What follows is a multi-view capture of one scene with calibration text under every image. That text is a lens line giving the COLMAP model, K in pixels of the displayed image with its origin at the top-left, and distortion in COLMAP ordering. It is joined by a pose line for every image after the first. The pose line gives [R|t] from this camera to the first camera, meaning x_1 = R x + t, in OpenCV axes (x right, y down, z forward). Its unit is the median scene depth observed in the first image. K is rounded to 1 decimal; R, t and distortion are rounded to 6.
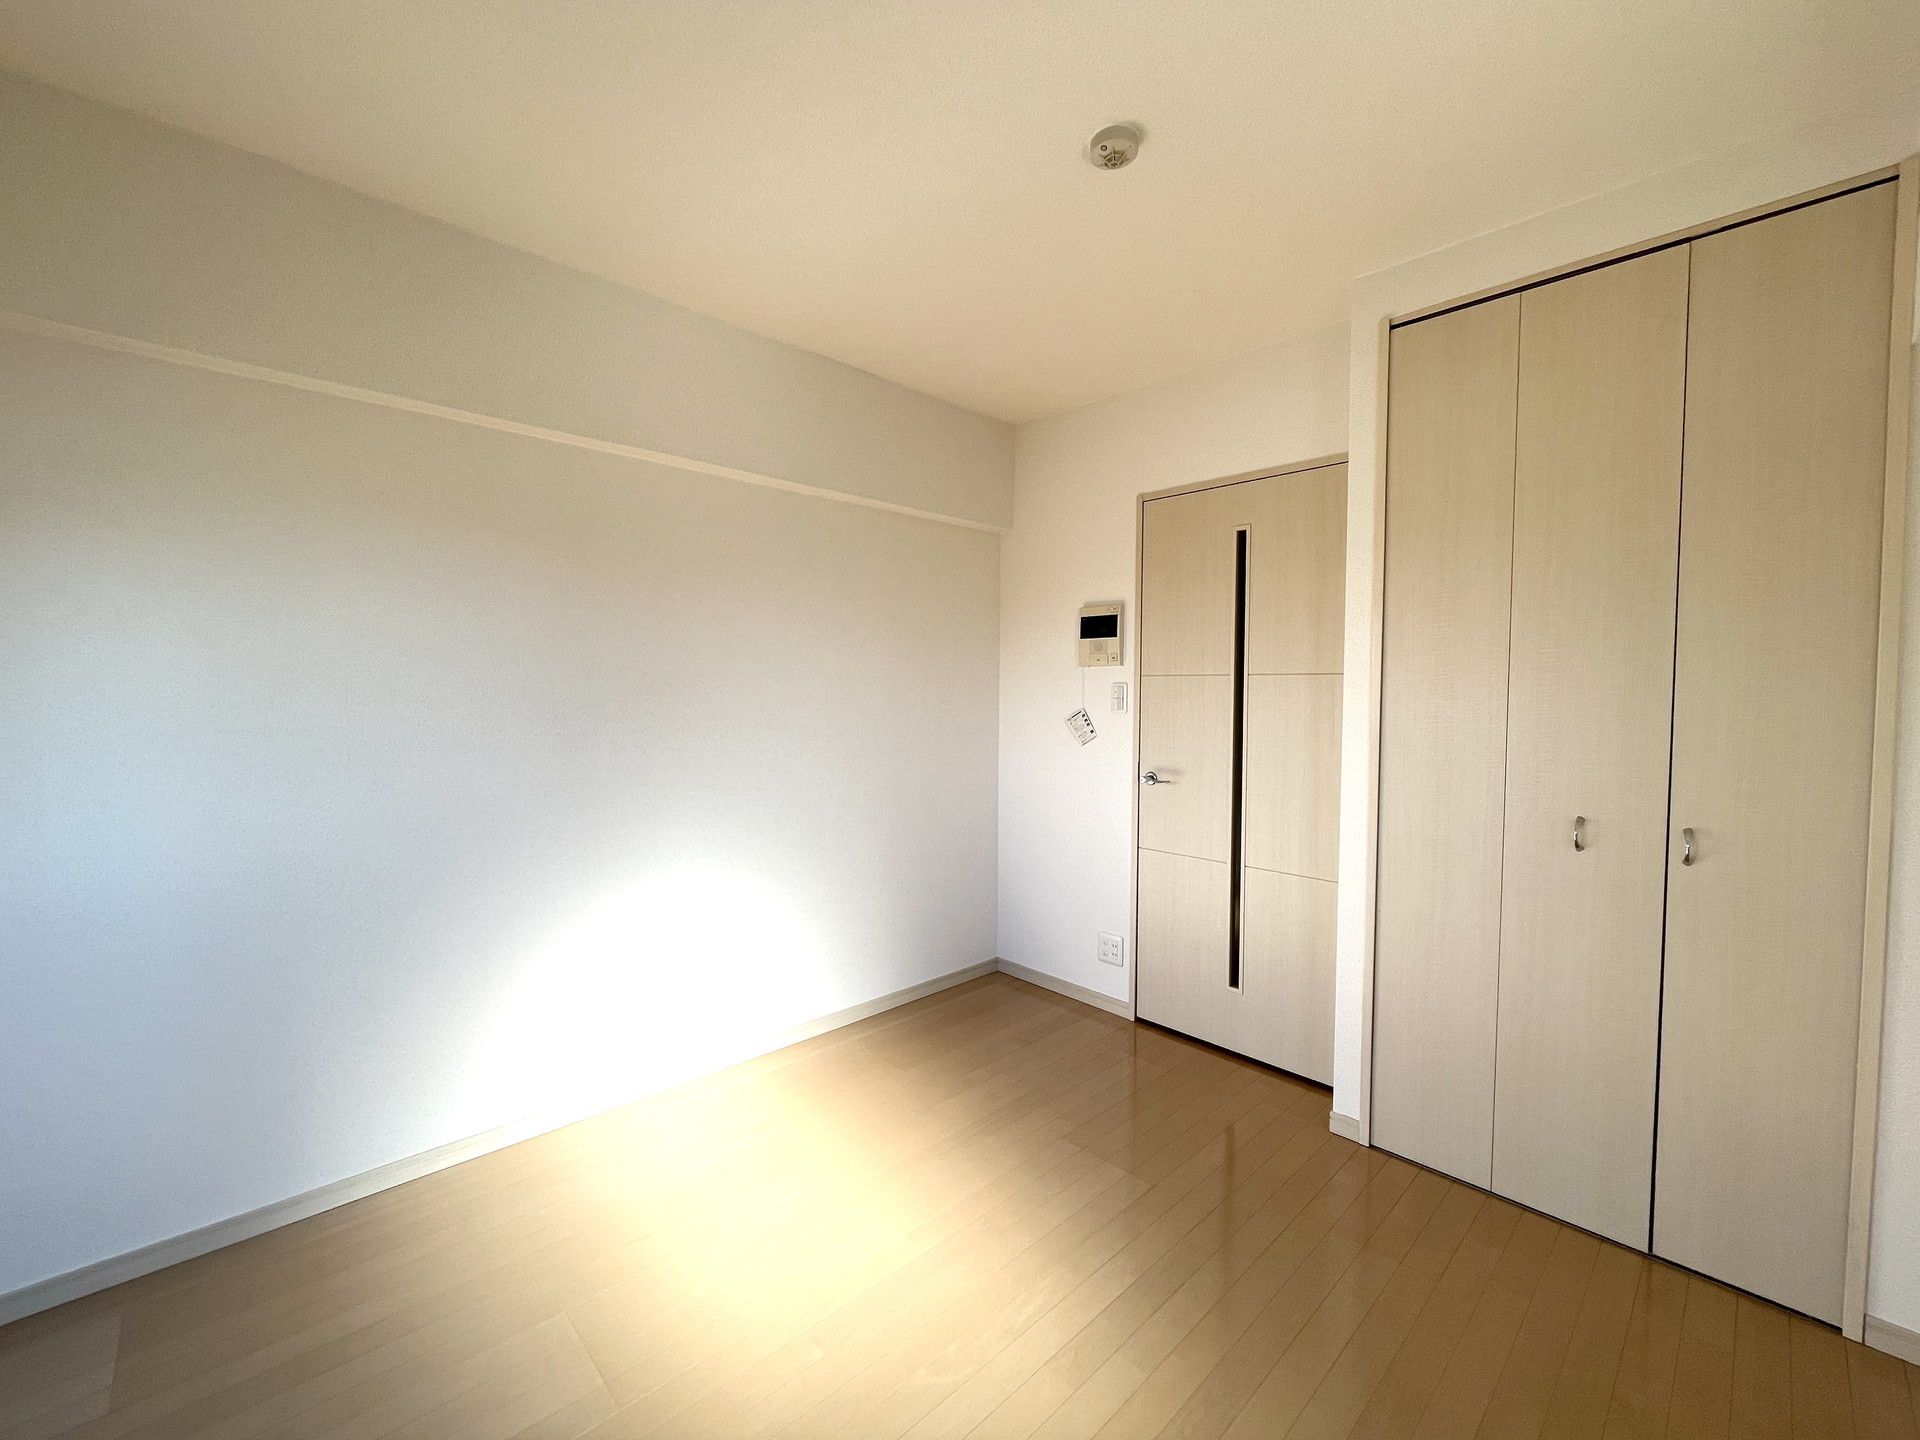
lens RADIAL K [[781.6, 0, 957.8], [0, 781.6, 718.5], [0, 0, 1]] dist [-0.001703, -0.000089]
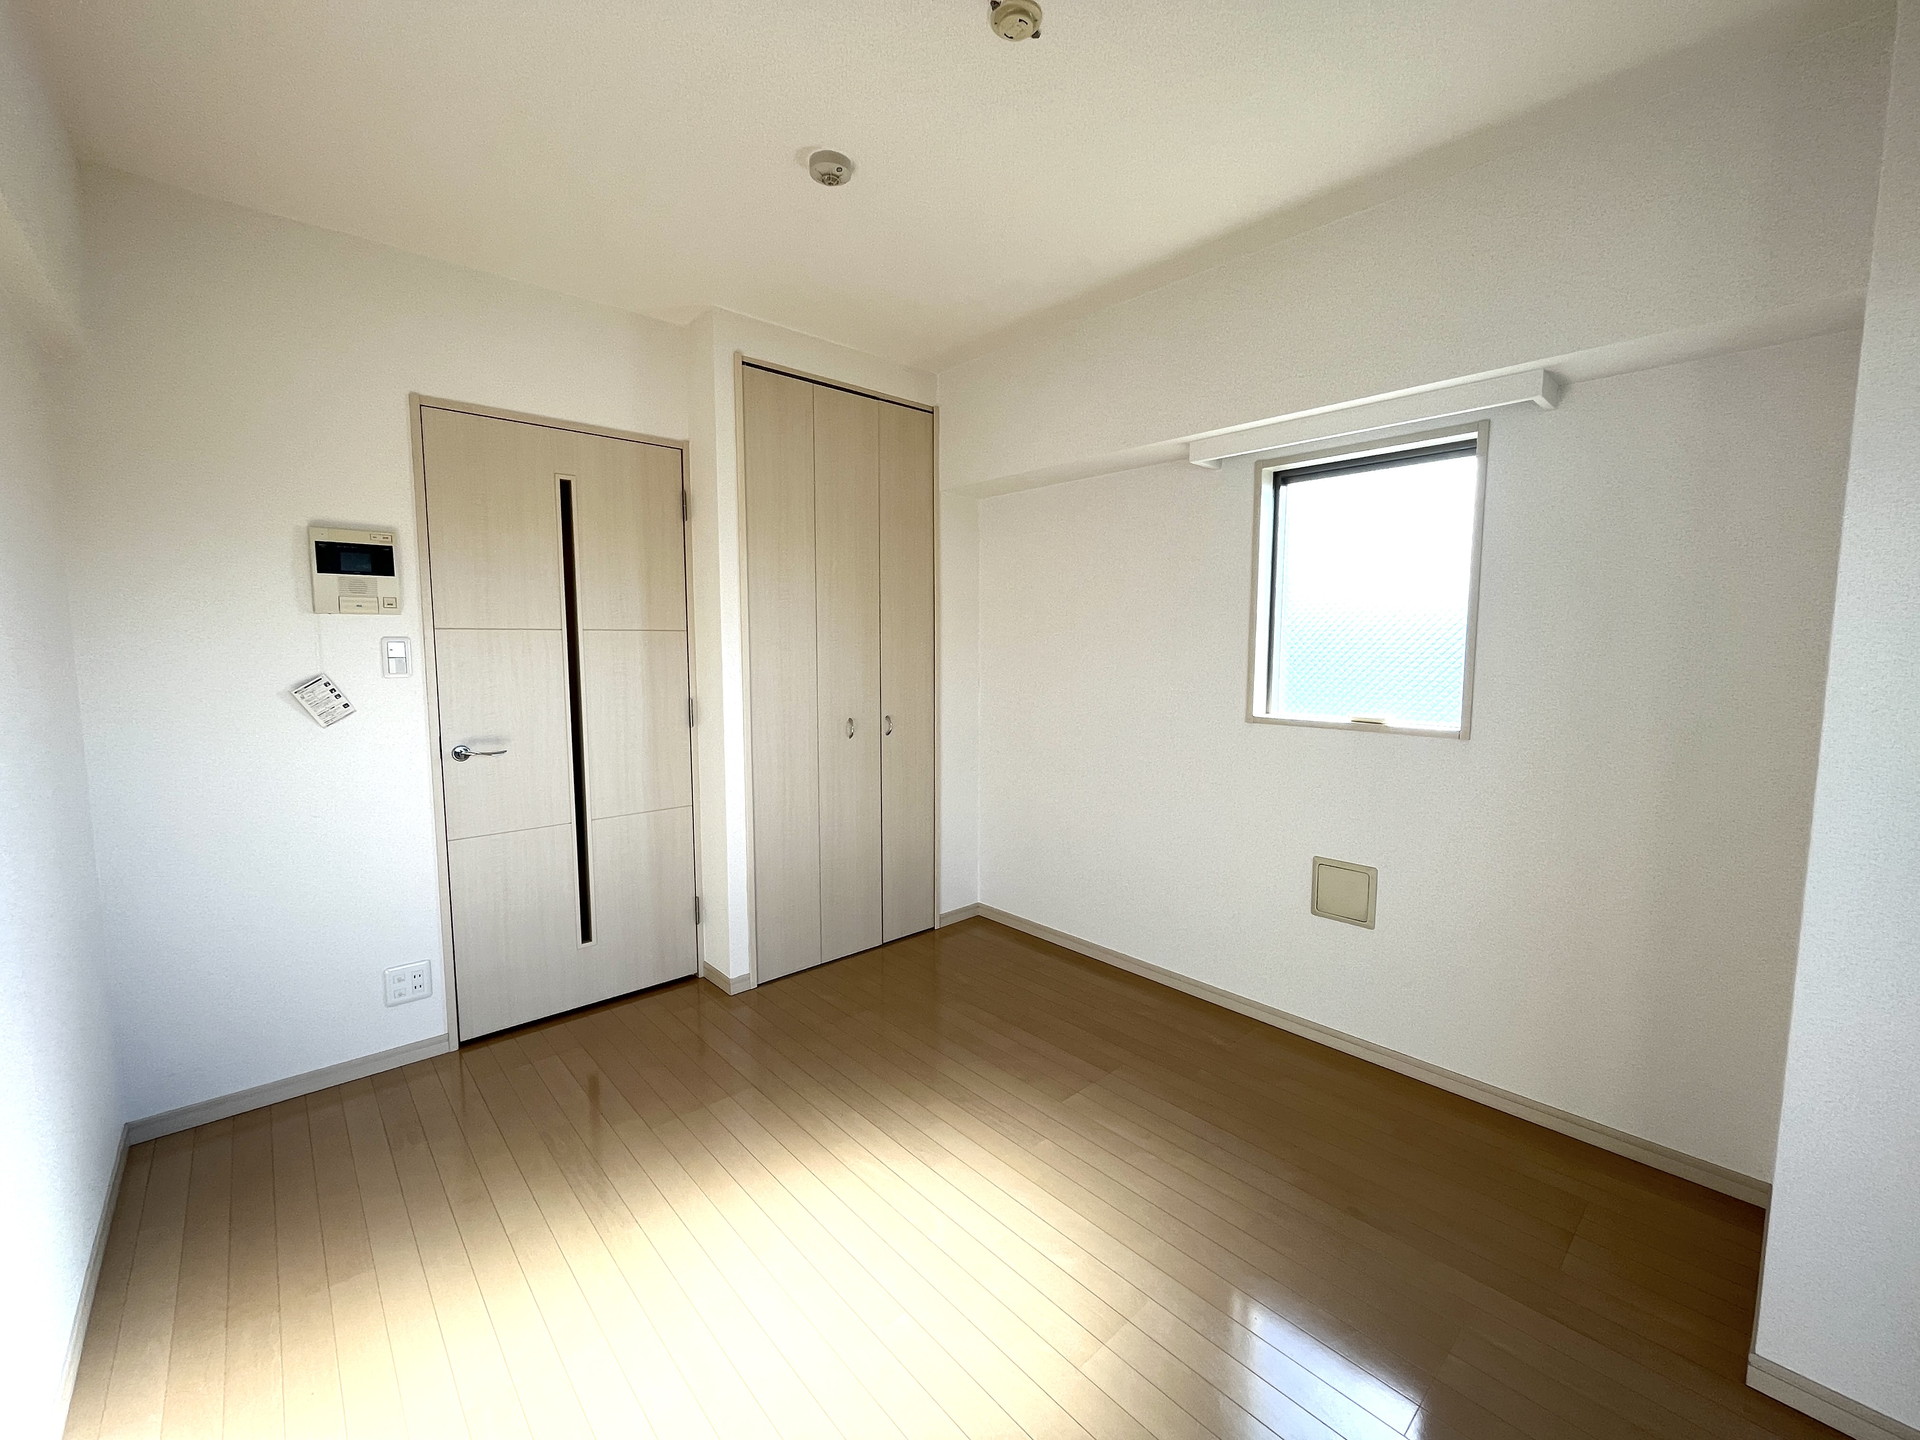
lens RADIAL K [[781.6, 0, 957.4], [0, 781.6, 718.8], [0, 0, 1]] dist [-0.001703, -0.000089]
pose [[0.026284, -0.102792, 0.994356, -0.548966], [0.038684, 0.994059, 0.101738, -0.022903], [-0.998906, 0.035792, 0.030104, 0.440355]]
